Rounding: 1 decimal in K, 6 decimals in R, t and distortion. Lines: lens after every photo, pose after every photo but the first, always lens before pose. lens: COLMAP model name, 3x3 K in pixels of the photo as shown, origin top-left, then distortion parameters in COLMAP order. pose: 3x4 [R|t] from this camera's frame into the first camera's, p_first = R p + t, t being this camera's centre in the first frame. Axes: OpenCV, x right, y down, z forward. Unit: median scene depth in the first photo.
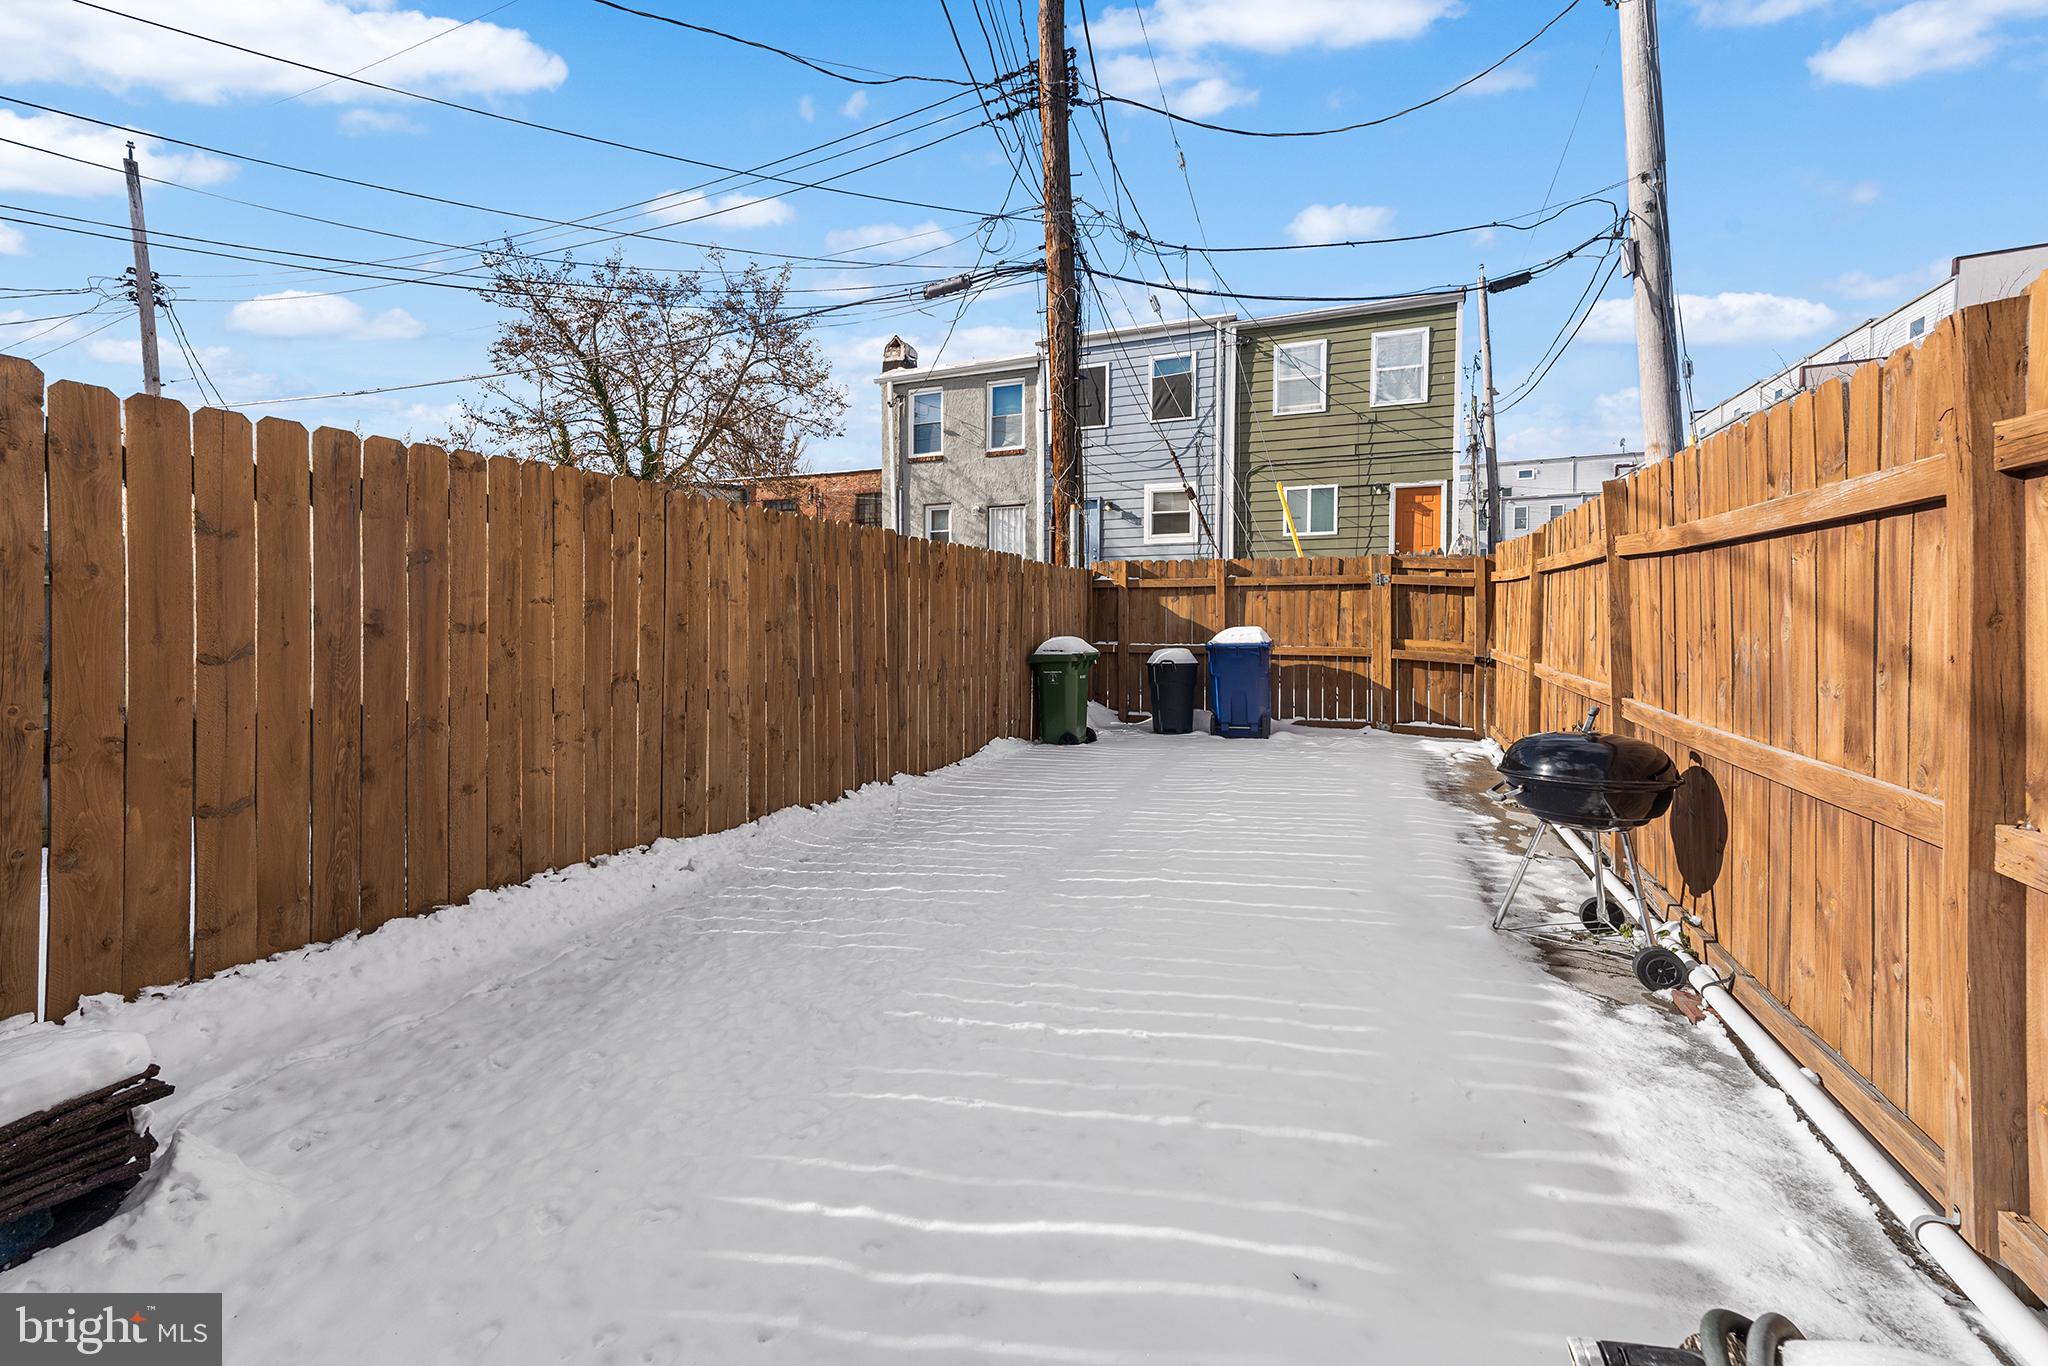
lens RADIAL K [[878.2, 0, 1054.1], [0, 878.2, 671.0], [0, 0, 1]] dist [0.038762, 0.006938]
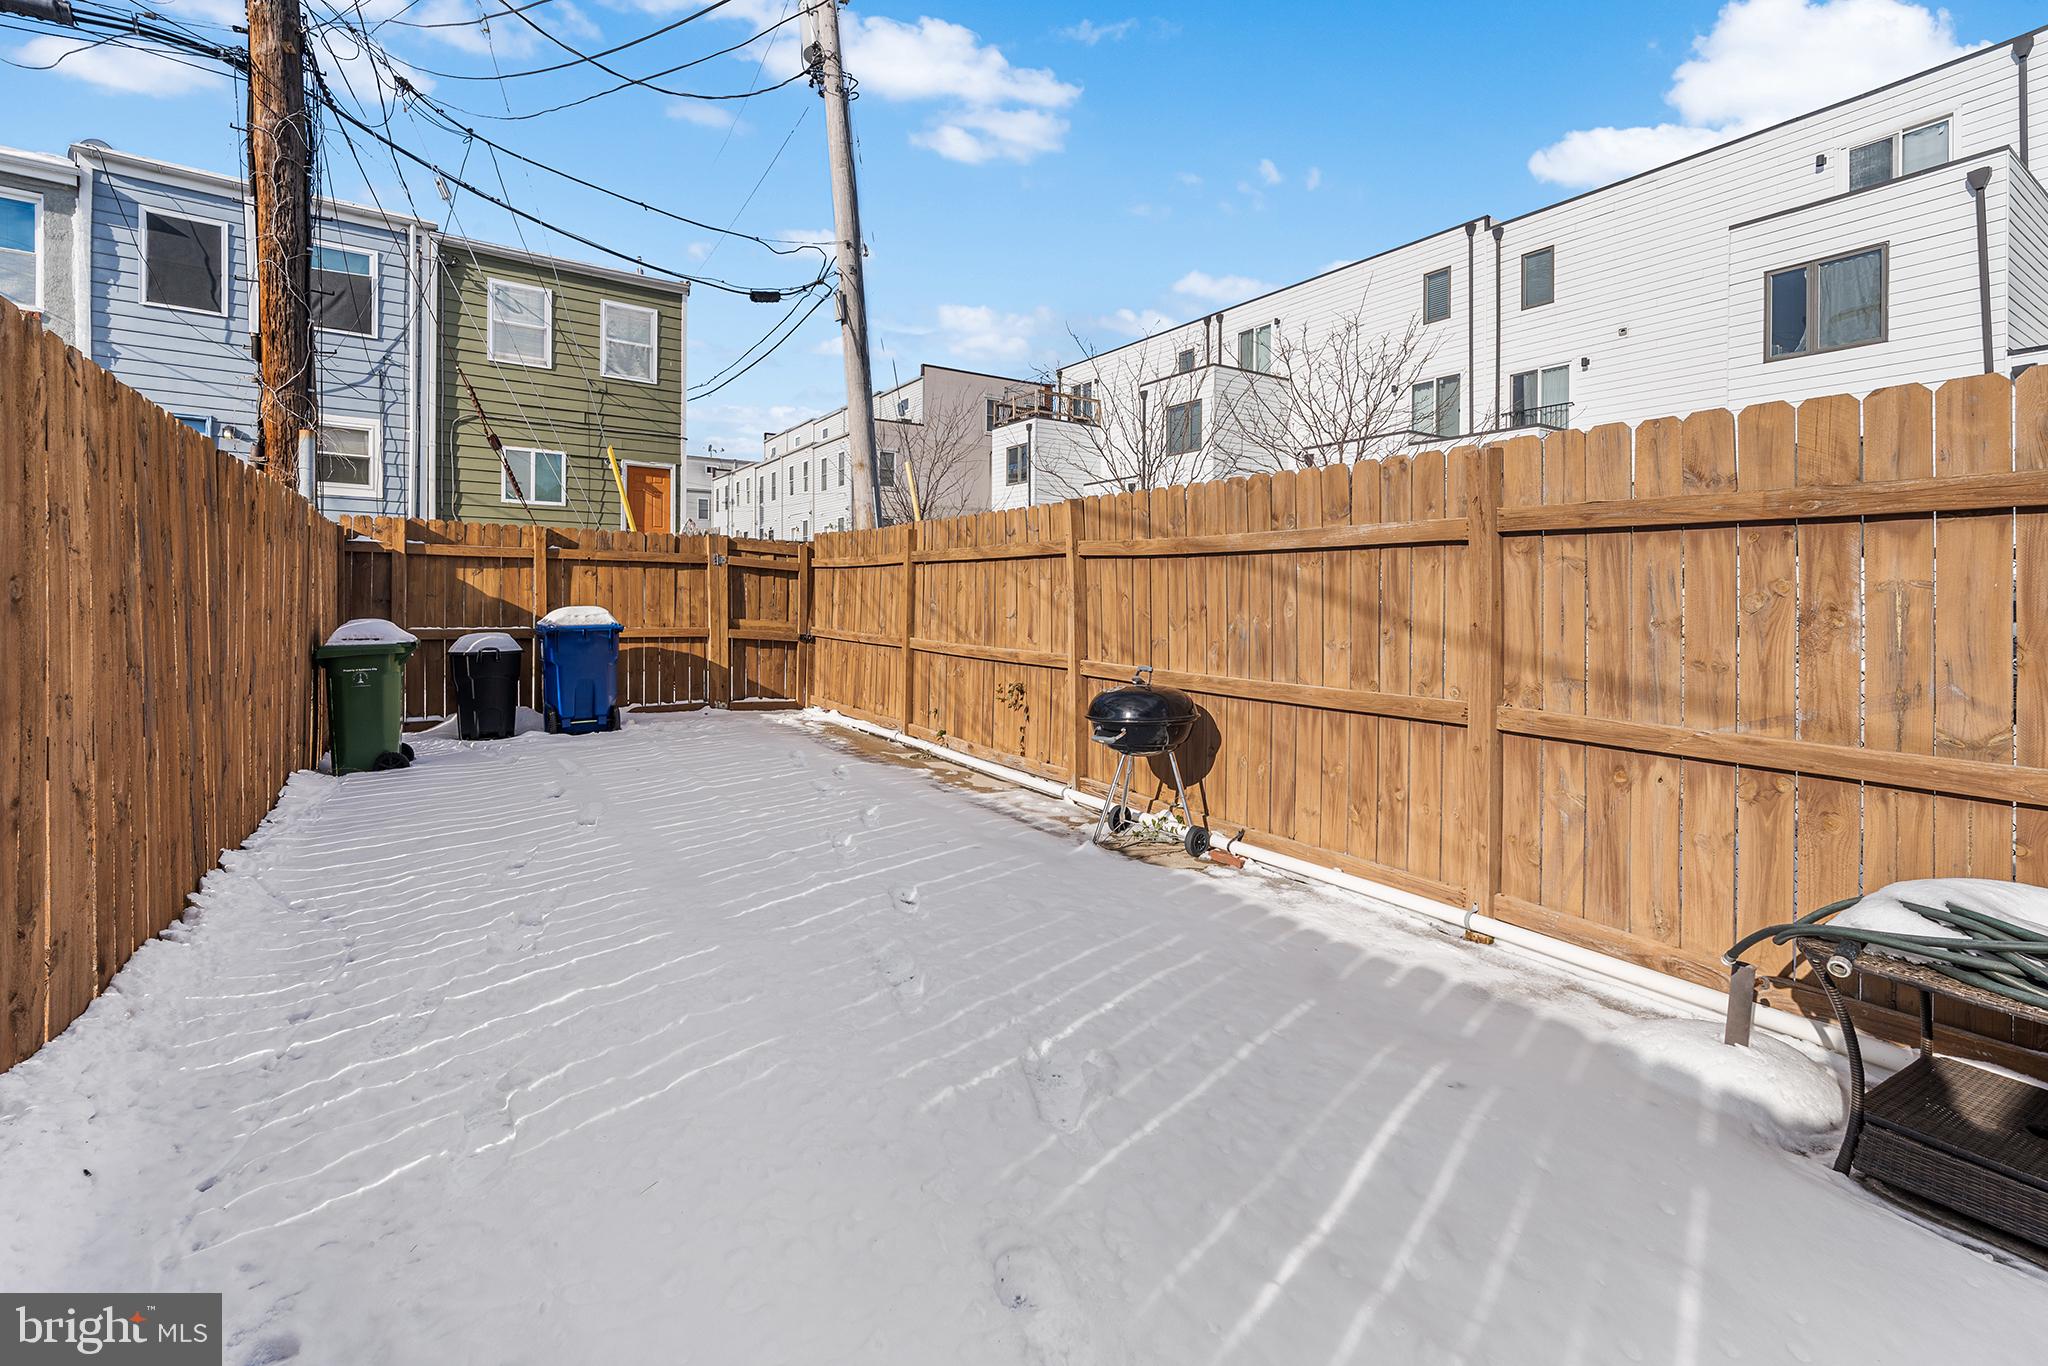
lens RADIAL K [[855.3, 0, 1017.2], [0, 855.3, 667.3], [0, 0, 1]] dist [0.008274, 0.009053]
pose [[0.589051, -0.054854, 0.806232, -0.239116], [0.038451, 0.998466, 0.039840, -0.007553], [-0.807180, 0.007532, 0.590257, 0.159678]]
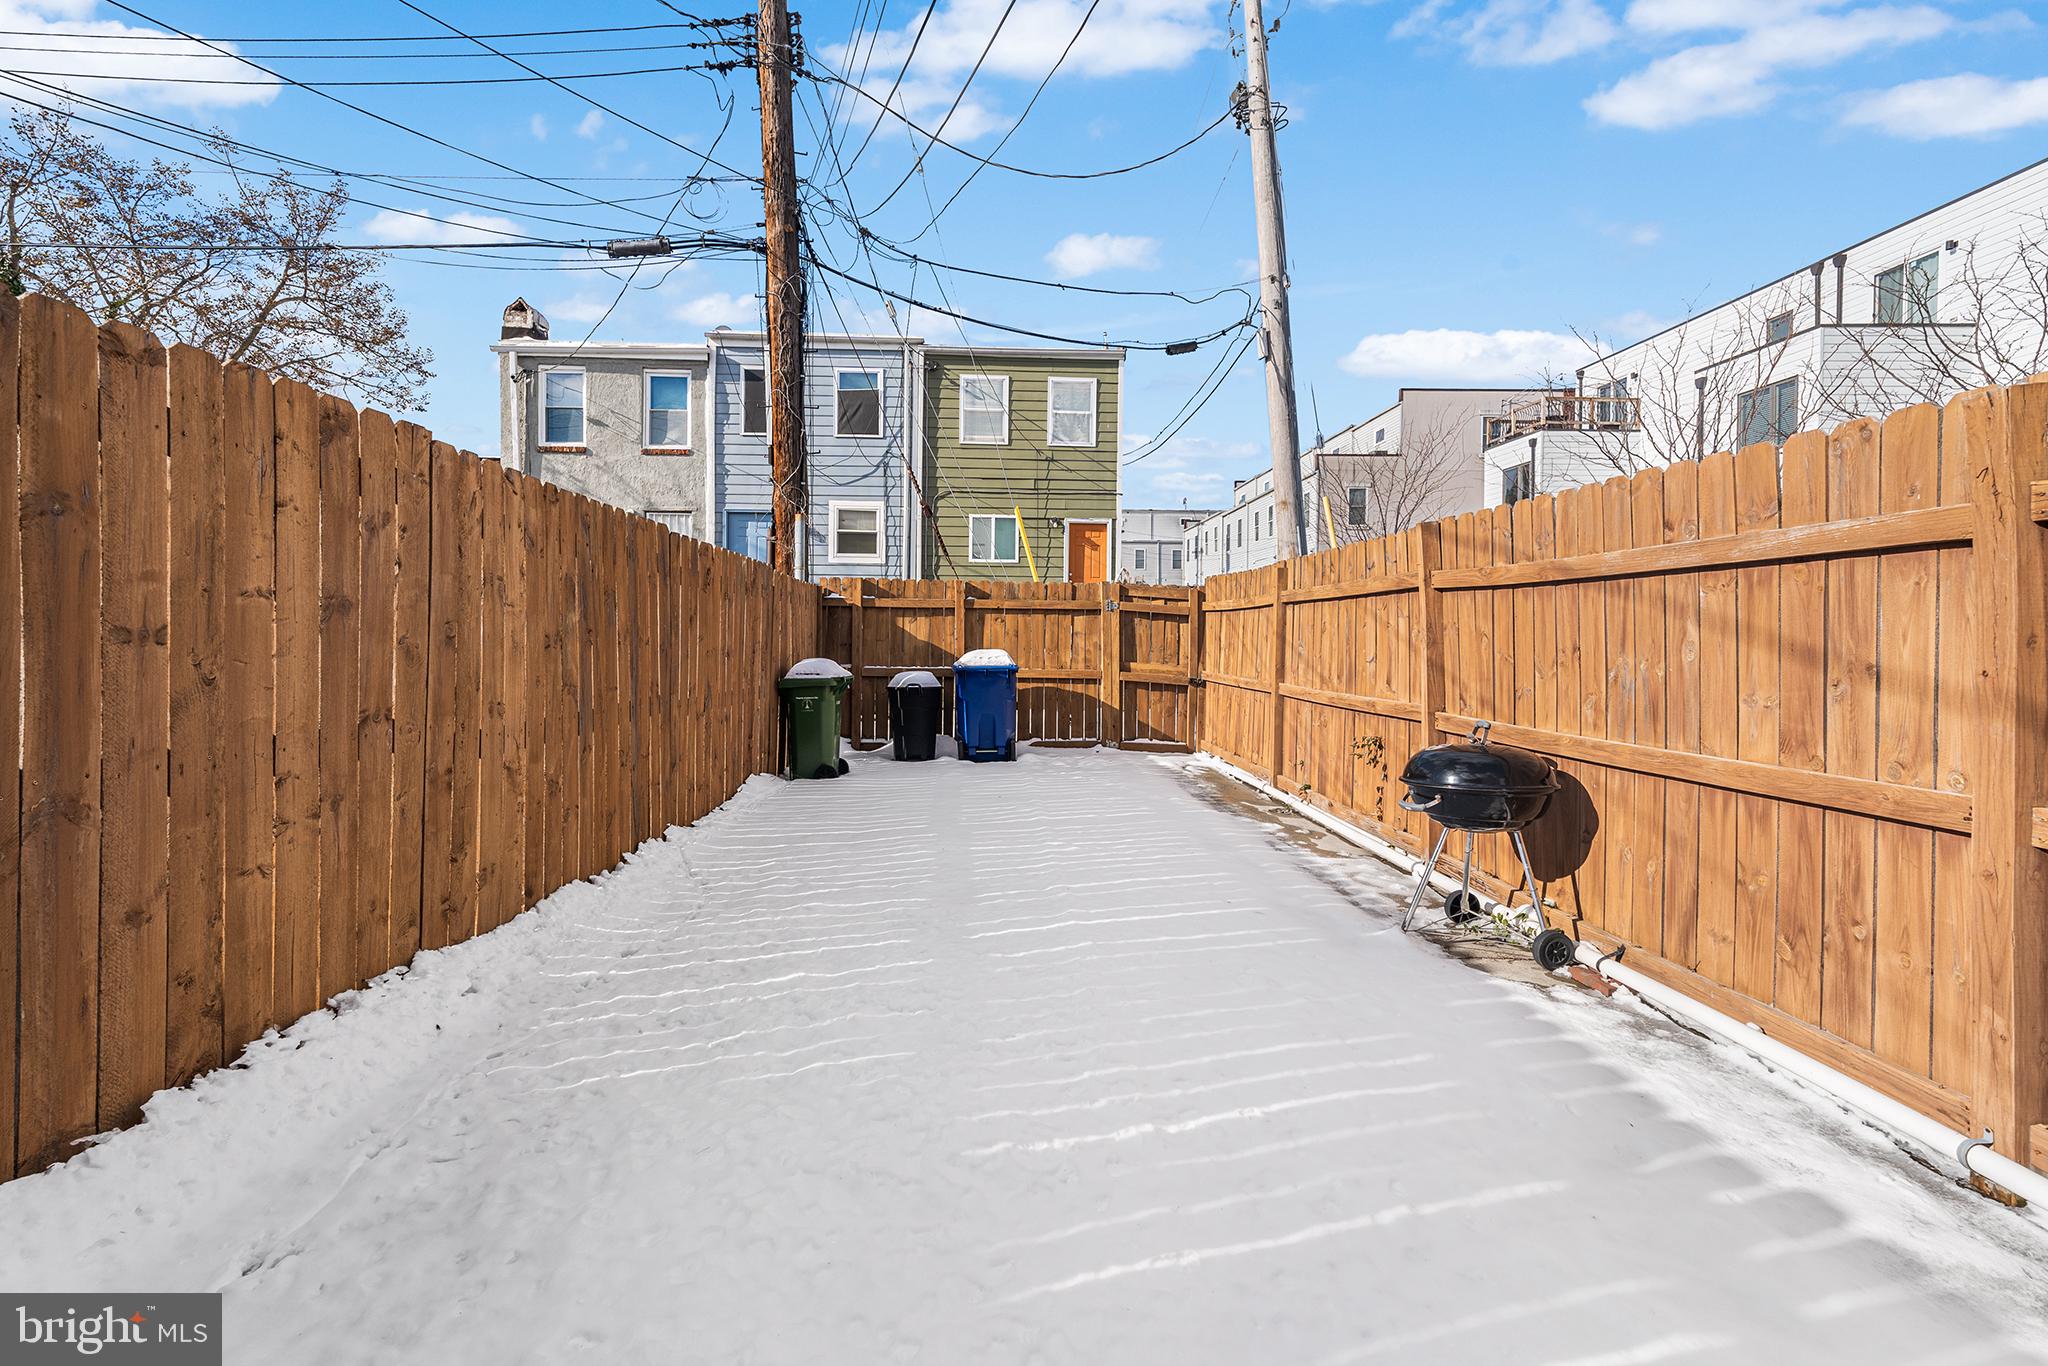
lens RADIAL K [[862.0, 0, 1033.5], [0, 862.0, 689.0], [0, 0, 1]] dist [0.030974, -0.000239]
pose [[0.913720, -0.011461, 0.406182, -0.144031], [0.014067, 0.999895, -0.003432, -0.001578], [-0.406100, 0.008849, 0.913786, 0.098625]]
